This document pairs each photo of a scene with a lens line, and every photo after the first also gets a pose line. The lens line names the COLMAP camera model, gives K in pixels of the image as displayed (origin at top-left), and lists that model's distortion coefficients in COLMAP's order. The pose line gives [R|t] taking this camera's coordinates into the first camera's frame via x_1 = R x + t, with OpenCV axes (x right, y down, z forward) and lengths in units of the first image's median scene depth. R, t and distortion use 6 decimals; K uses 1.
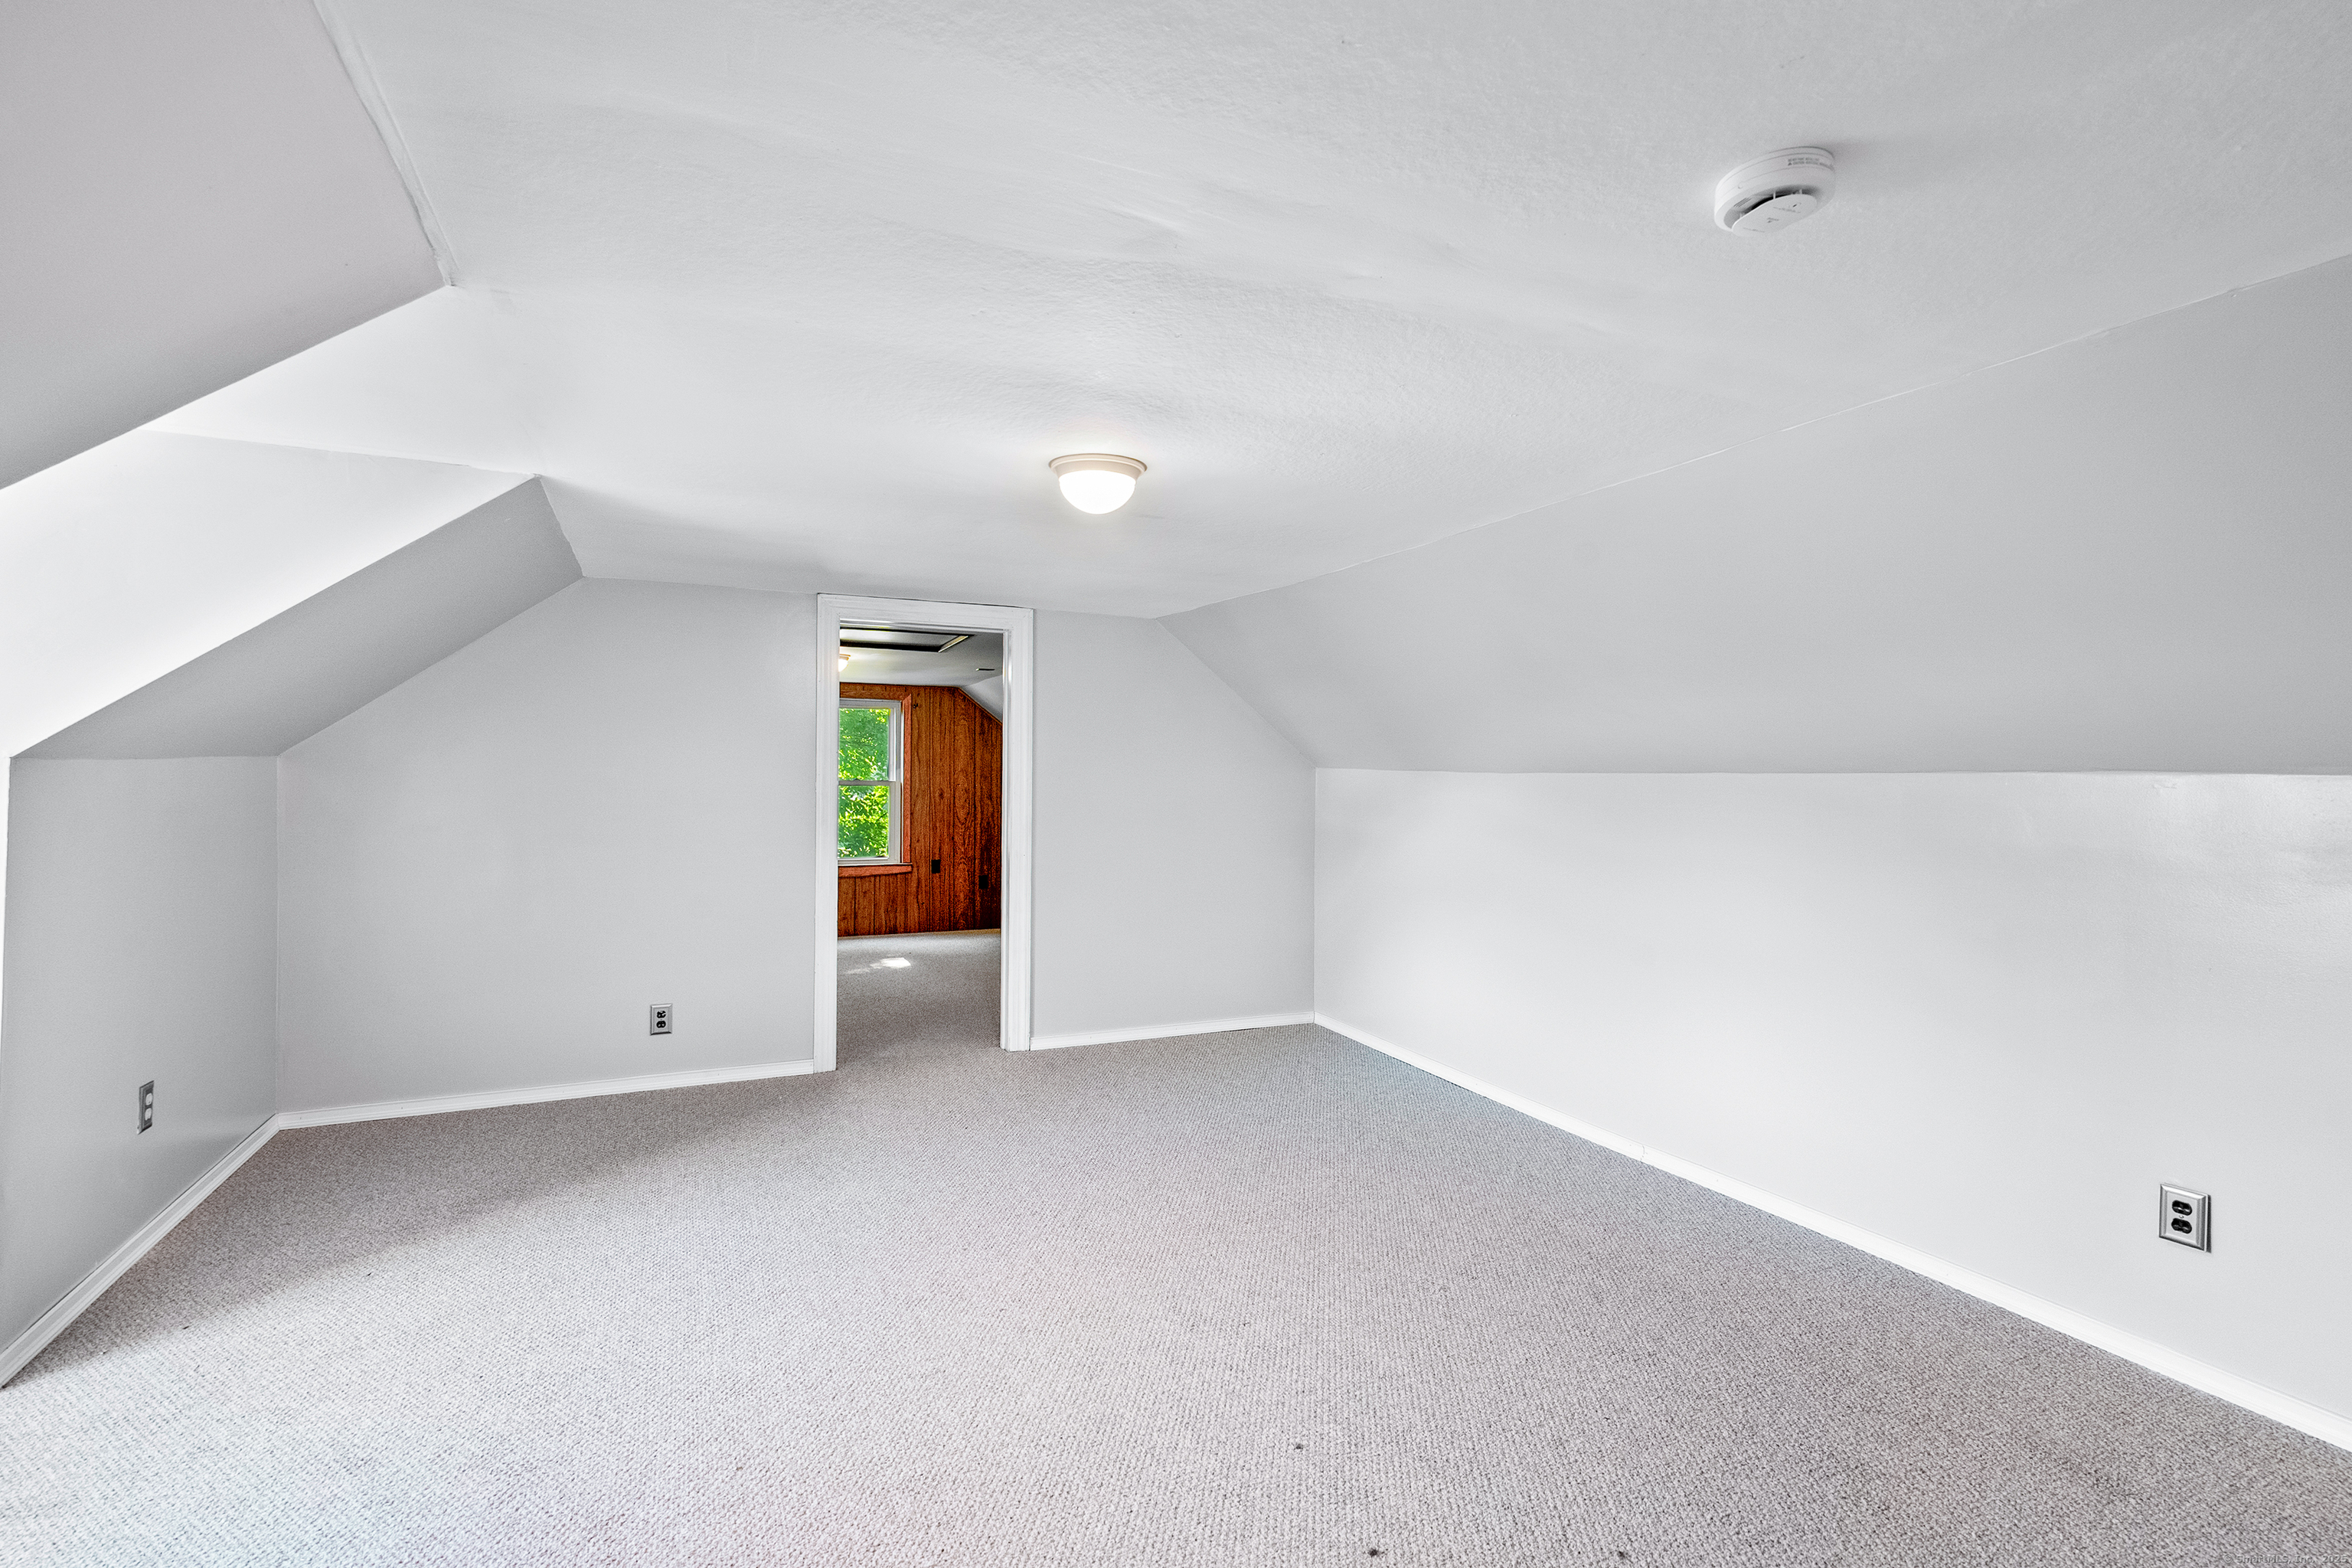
lens RADIAL K [[1056.0, 0, 1166.6], [0, 1056.0, 778.0], [0, 0, 1]] dist [0.023730, 0.000930]
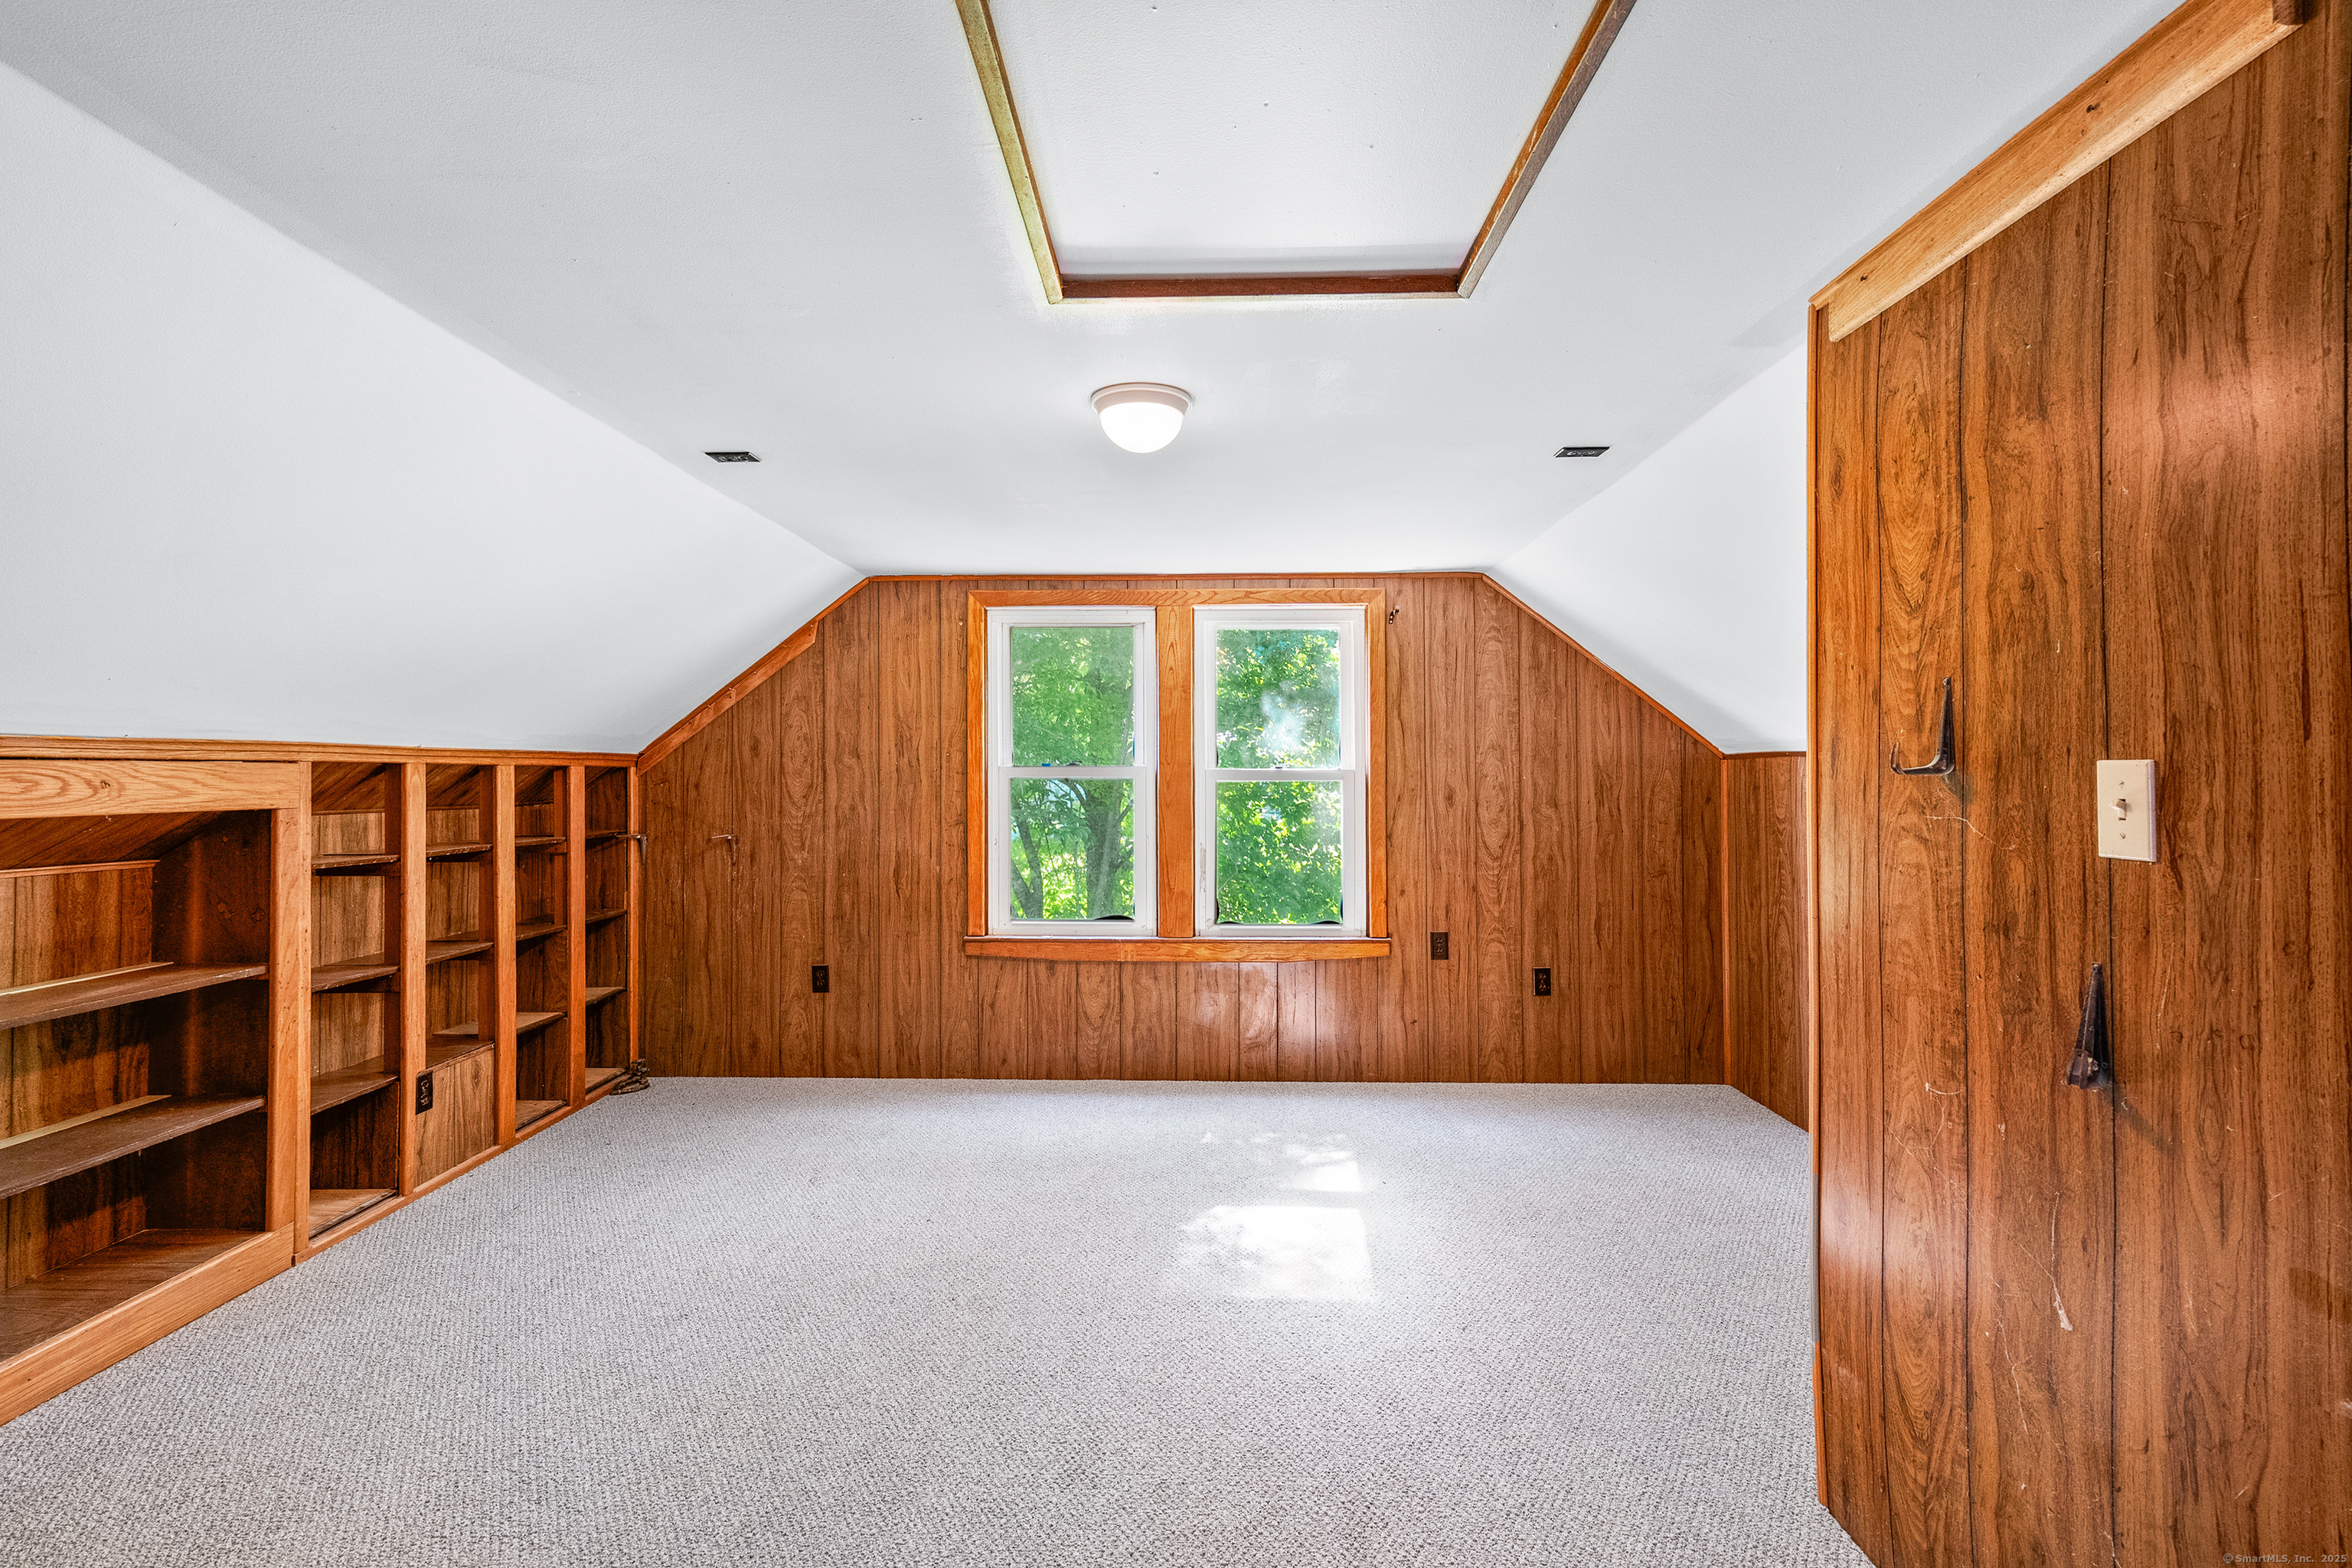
lens RADIAL K [[1056.0, 0, 1165.9], [0, 1056.0, 774.7], [0, 0, 1]] dist [0.023730, 0.000930]
pose [[0.895330, -0.010037, -0.445291, -0.113968], [0.010111, 0.999946, -0.002210, 0.005281], [0.445289, -0.002524, 0.895383, 0.511199]]
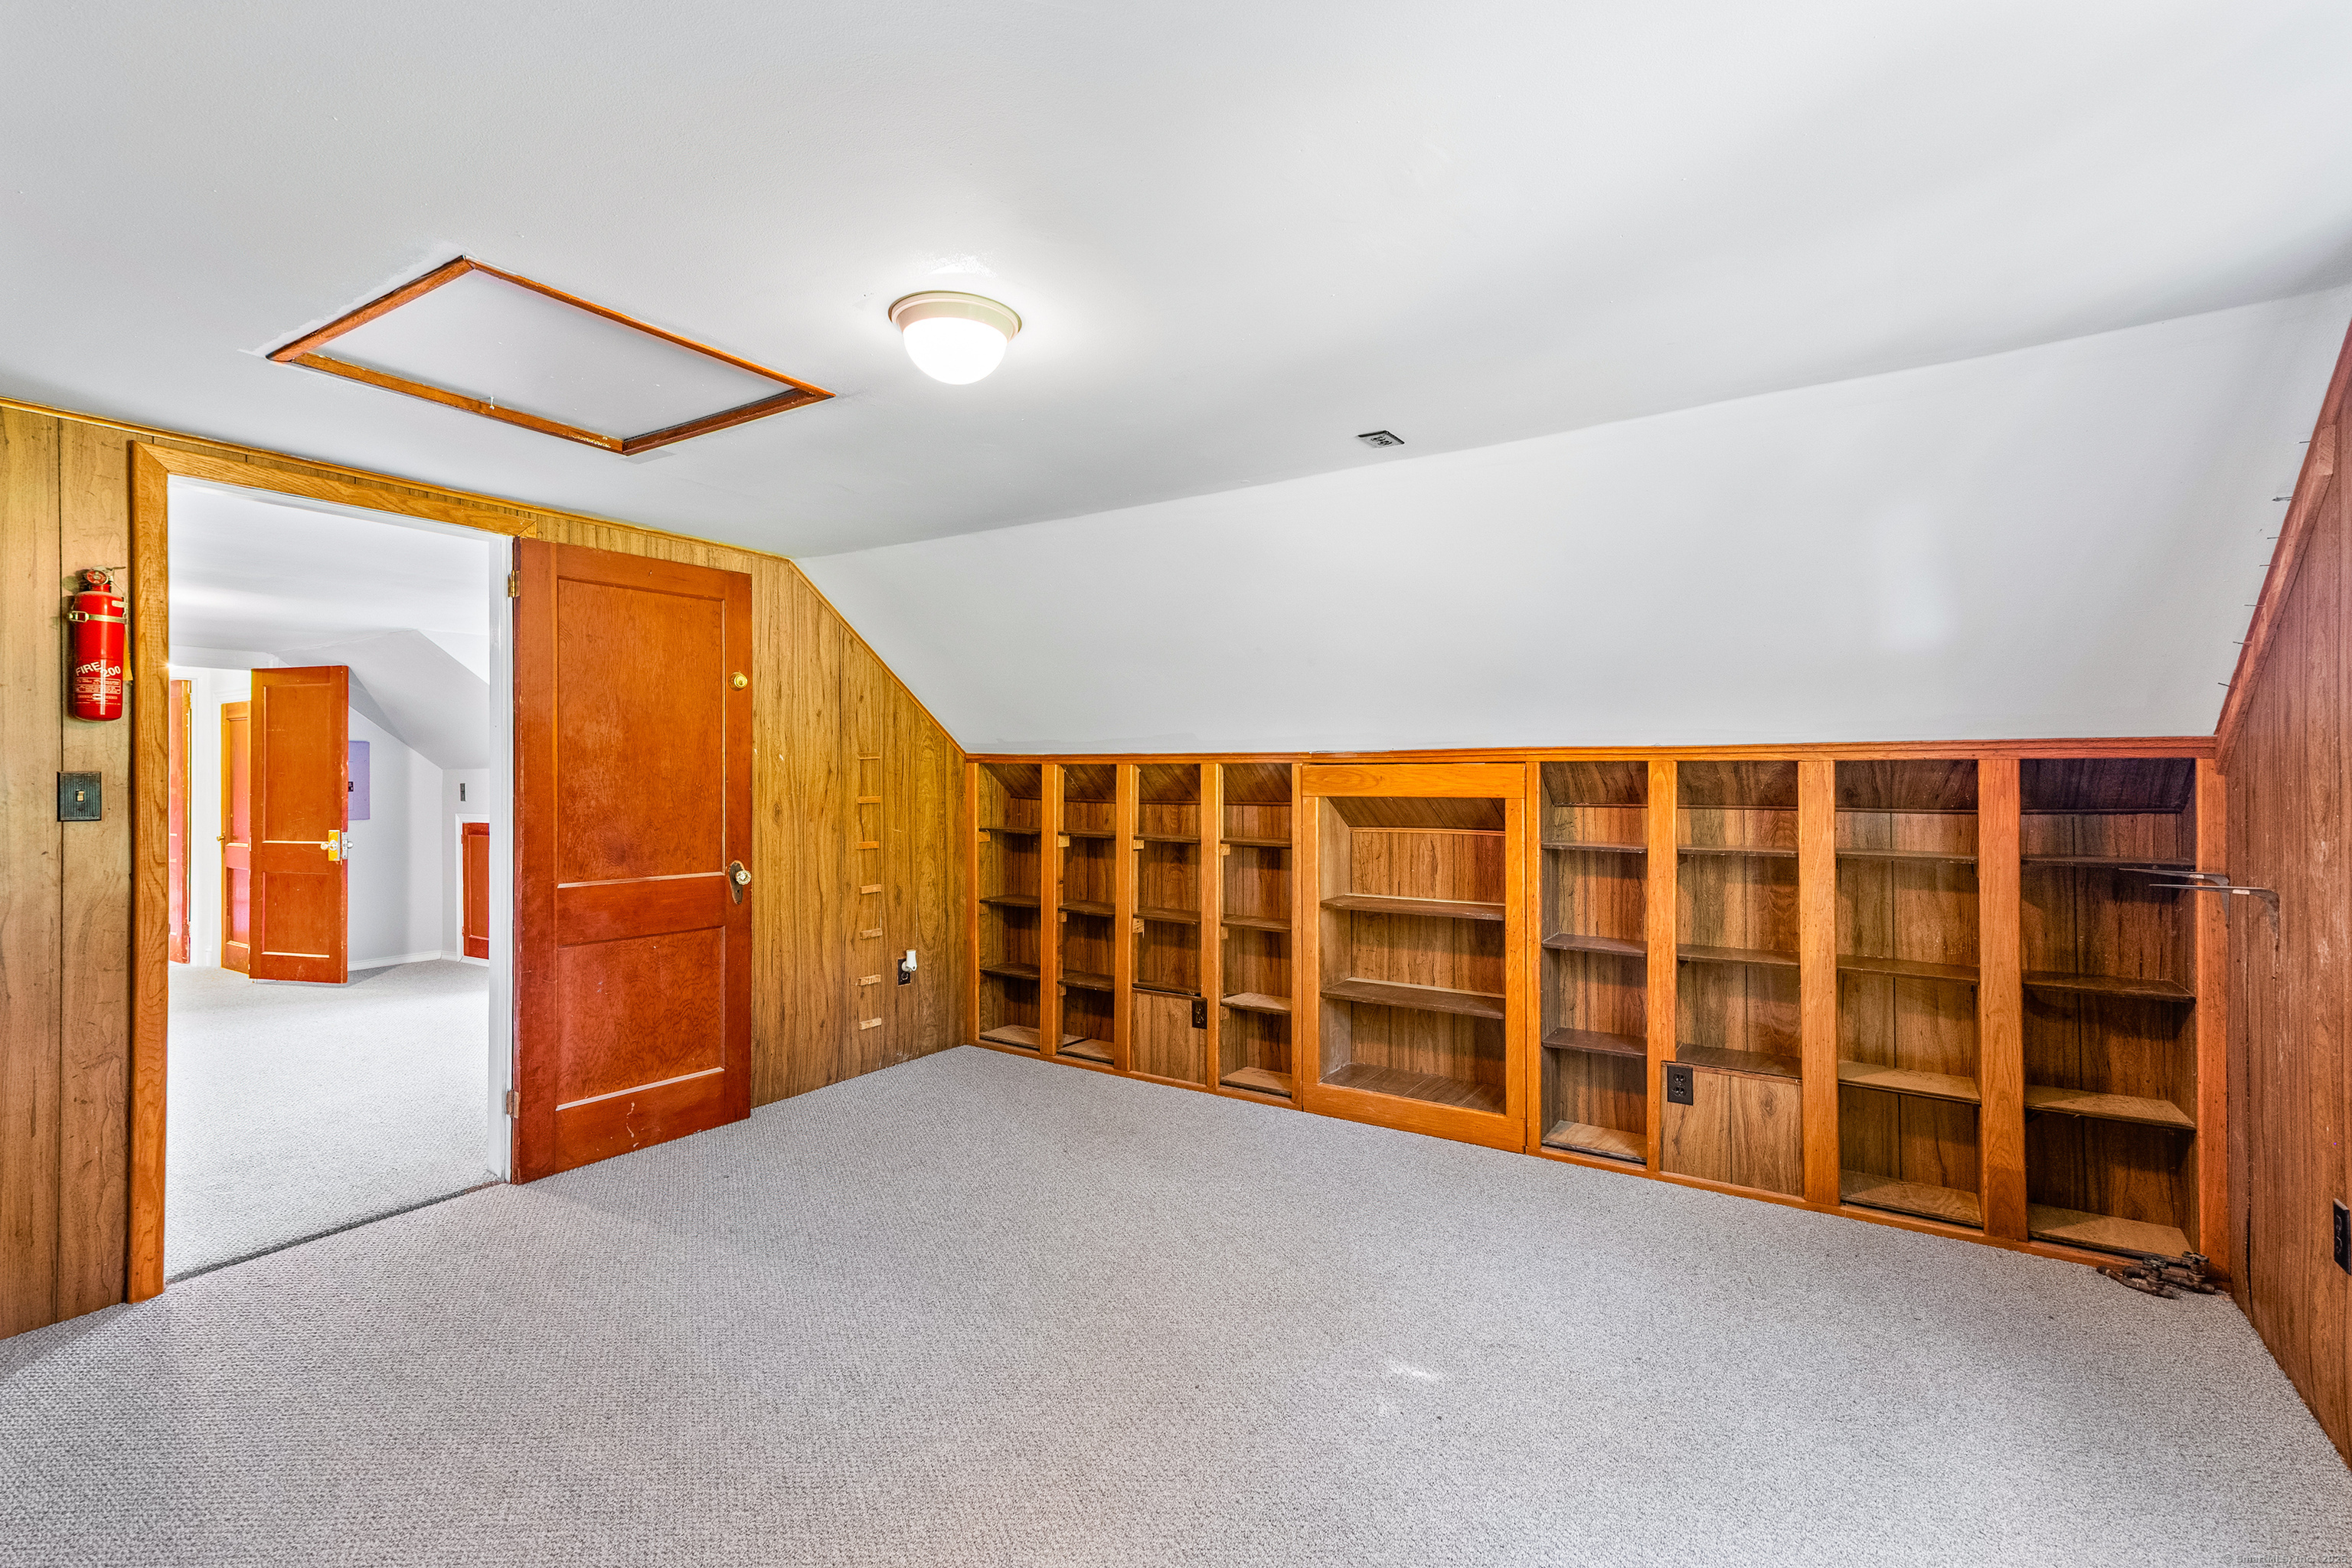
lens RADIAL K [[1056.0, 0, 1167.0], [0, 1056.0, 781.3], [0, 0, 1]] dist [0.023730, 0.000930]
pose [[-0.846195, -0.008872, -0.532799, -0.171254], [-0.009050, 0.999956, -0.002278, 0.008250], [0.532796, 0.002894, -0.846239, 1.100888]]
